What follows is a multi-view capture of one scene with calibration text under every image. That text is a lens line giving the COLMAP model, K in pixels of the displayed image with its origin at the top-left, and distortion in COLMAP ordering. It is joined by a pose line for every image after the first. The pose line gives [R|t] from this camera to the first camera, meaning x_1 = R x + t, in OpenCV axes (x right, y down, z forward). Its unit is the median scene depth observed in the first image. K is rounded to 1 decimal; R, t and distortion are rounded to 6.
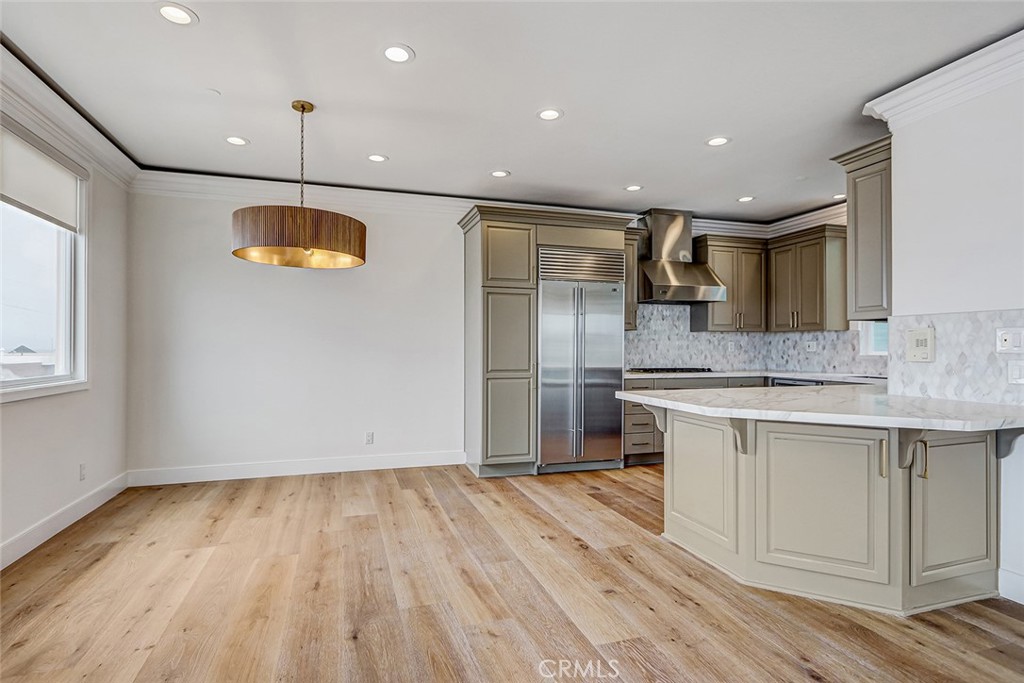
lens RADIAL K [[511.5, 0, 501.8], [0, 511.5, 346.2], [0, 0, 1]] dist [0.008987, -0.001240]
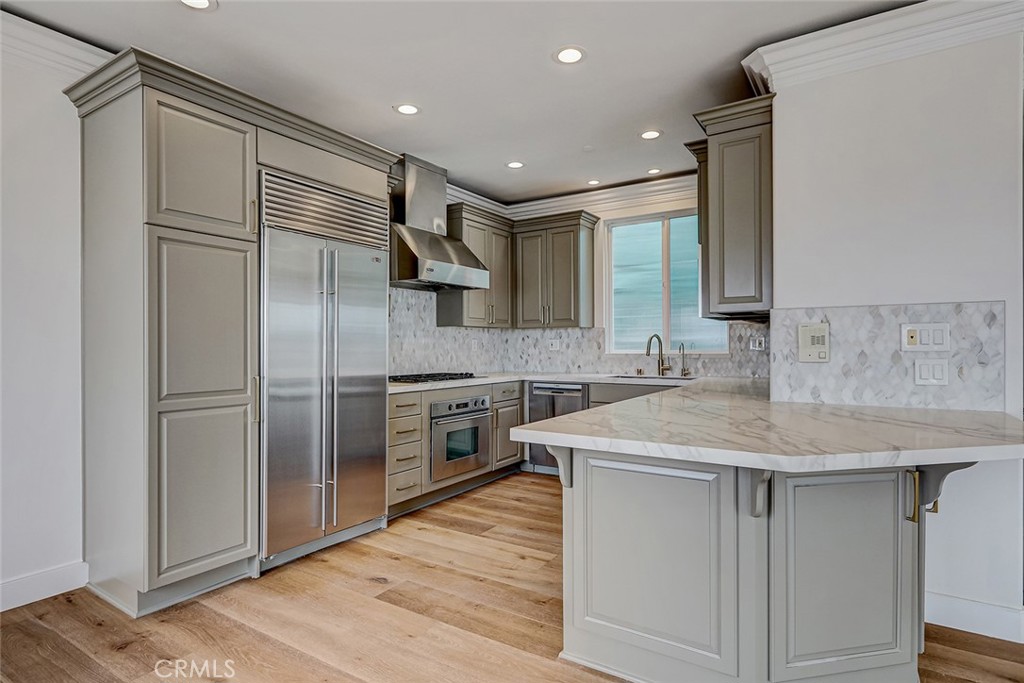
lens RADIAL K [[545.9, 0, 503.3], [0, 545.9, 345.1], [0, 0, 1]] dist [0.000261, -0.000272]
pose [[0.772125, -0.003916, 0.635458, -0.103133], [0.004045, 0.999991, 0.001249, -0.000843], [-0.635458, 0.001606, 0.772134, 0.373353]]
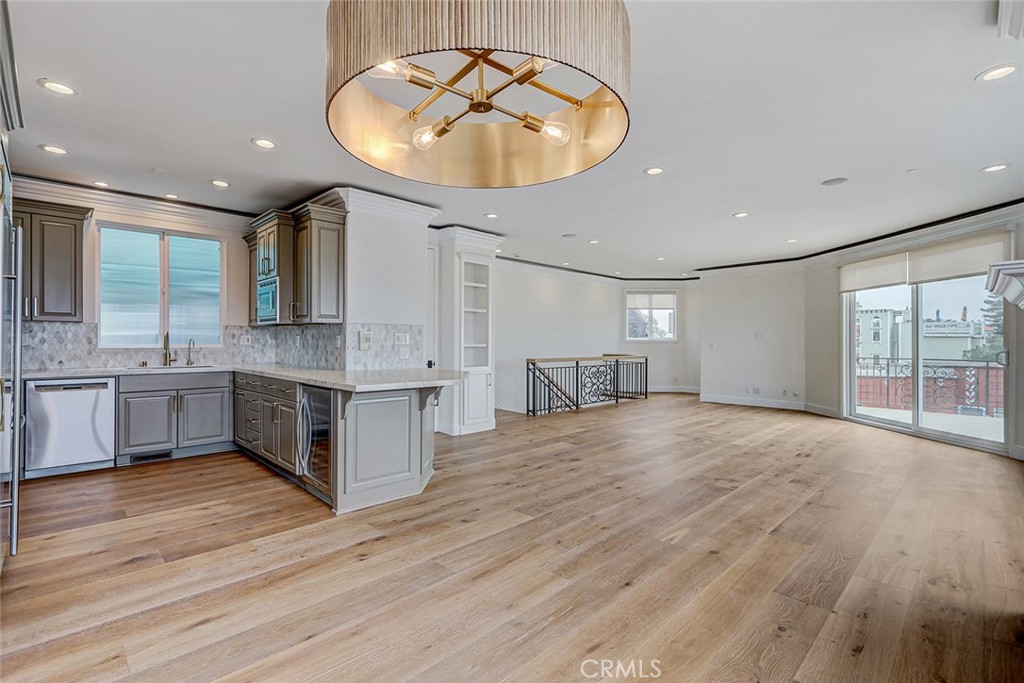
lens RADIAL K [[469.4, 0, 497.8], [0, 469.4, 342.7], [0, 0, 1]] dist [0.000430, -0.001847]
pose [[-0.439386, -0.006382, 0.898276, -0.503652], [-0.006530, 0.999971, 0.003910, -0.002739], [-0.898274, -0.004148, -0.439415, 0.779018]]
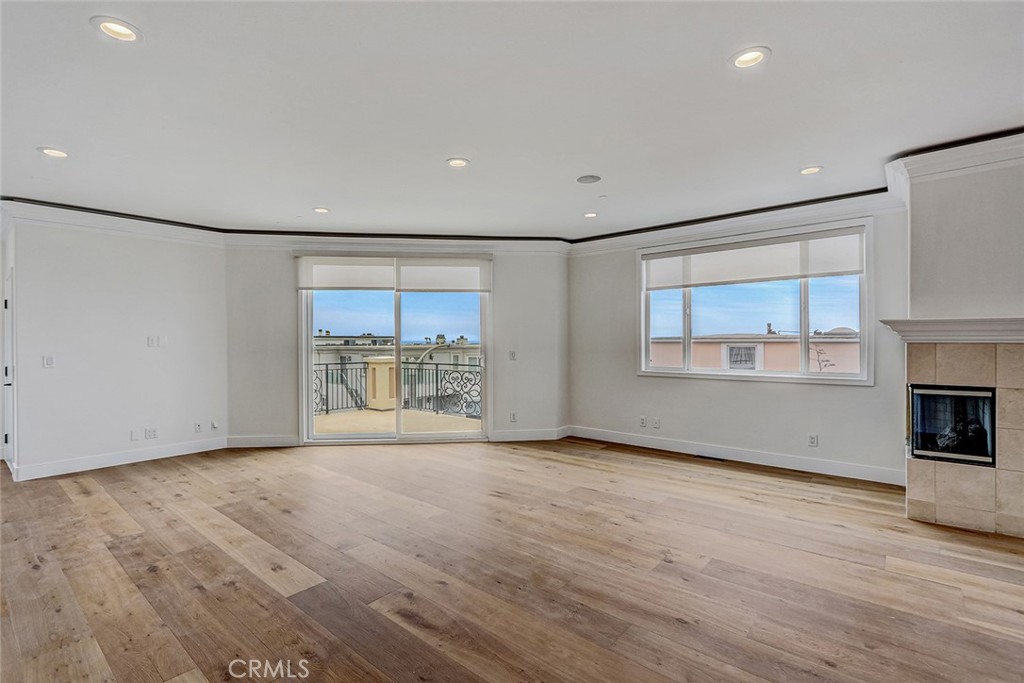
lens RADIAL K [[469.4, 0, 503.5], [0, 469.4, 343.5], [0, 0, 1]] dist [0.000430, -0.001847]
pose [[-0.849150, 0.002393, -0.528147, 0.587539], [0.001580, 0.999997, 0.001991, -0.026007], [0.528150, 0.000856, -0.849151, 0.423813]]
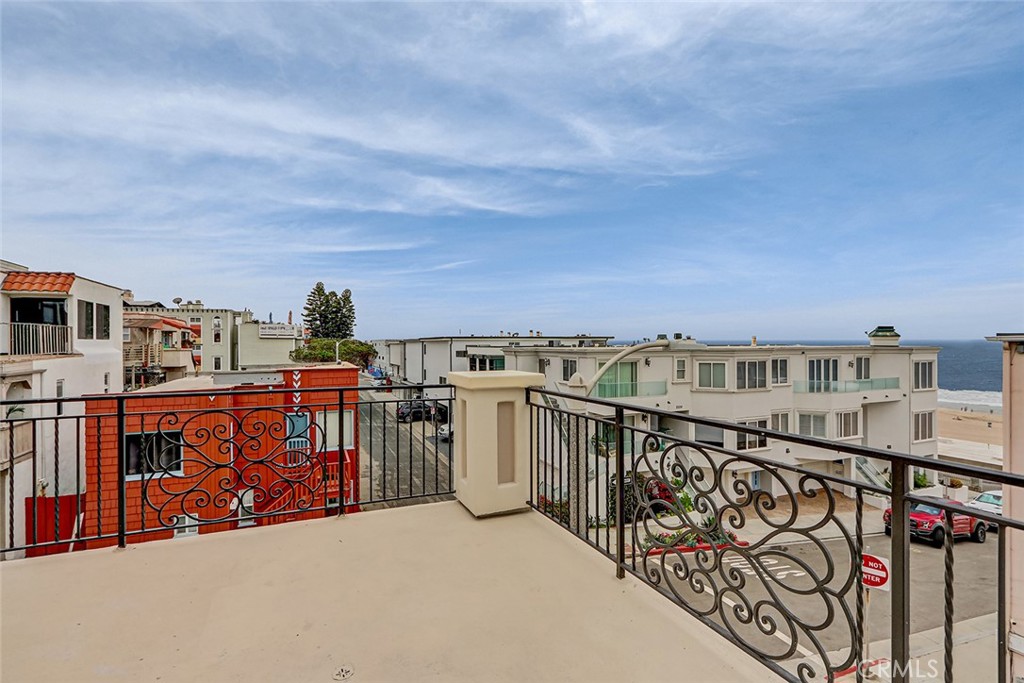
lens RADIAL K [[469.4, 0, 504.7], [0, 469.4, 343.3], [0, 0, 1]] dist [0.000430, -0.001847]
pose [[-0.995287, -0.001176, -0.096965, 0.032430], [-0.000914, 0.999996, -0.002750, -0.012271], [0.096968, -0.002648, -0.995284, -0.729234]]
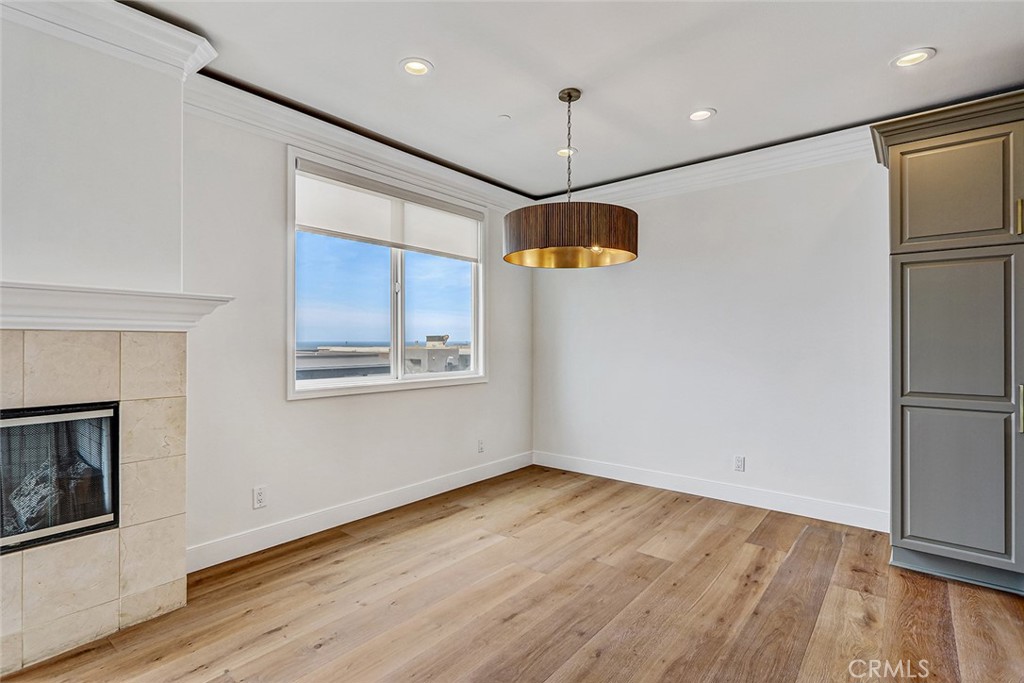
lens RADIAL K [[498.4, 0, 505.0], [0, 498.4, 342.1], [0, 0, 1]] dist [0.005221, 0.000198]
pose [[0.540190, -0.002658, -0.841539, 0.208919], [0.003252, 0.999994, -0.001071, -0.012426], [0.841537, -0.002159, 0.540195, 0.276927]]
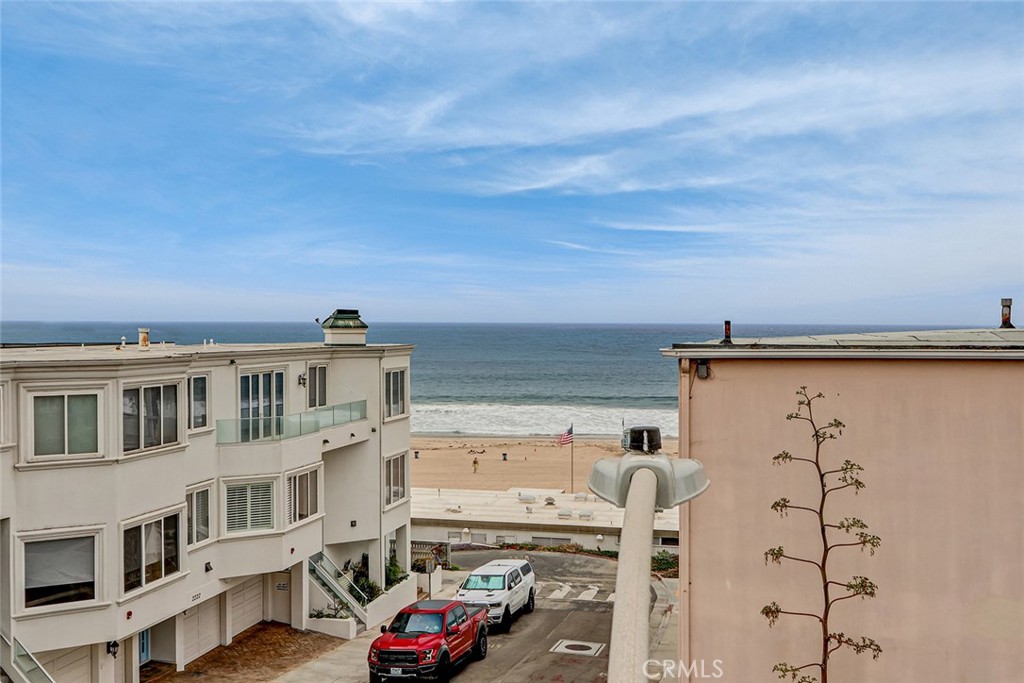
lens RADIAL K [[987.6, 0, 511.4], [0, 987.6, 336.7], [0, 0, 1]] dist [-0.003110, 0.000000]
pose [[-0.521807, 0.005928, -0.853043, 0.032003], [0.002845, 0.999982, 0.005209, -0.089340], [0.853059, 0.000291, -0.521814, -1.531472]]
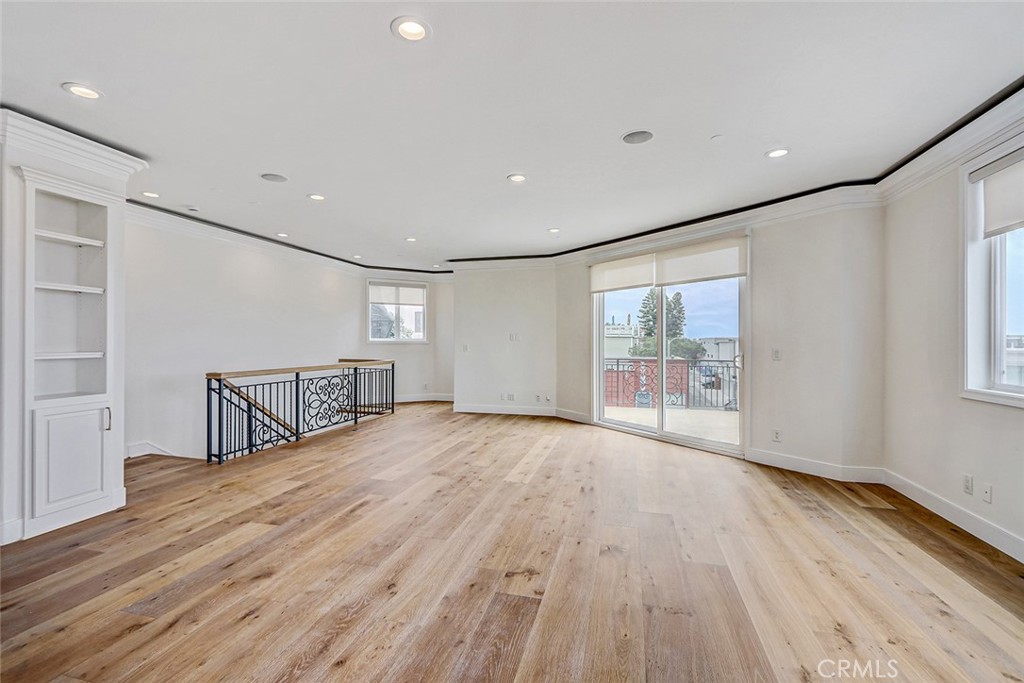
lens RADIAL K [[469.4, 0, 503.9], [0, 469.4, 342.6], [0, 0, 1]] dist [0.000430, -0.001847]
pose [[-0.839145, -0.007234, 0.543859, -0.186502], [-0.006619, 0.999973, 0.003087, -0.014748], [-0.543867, -0.001010, -0.839171, 0.481746]]
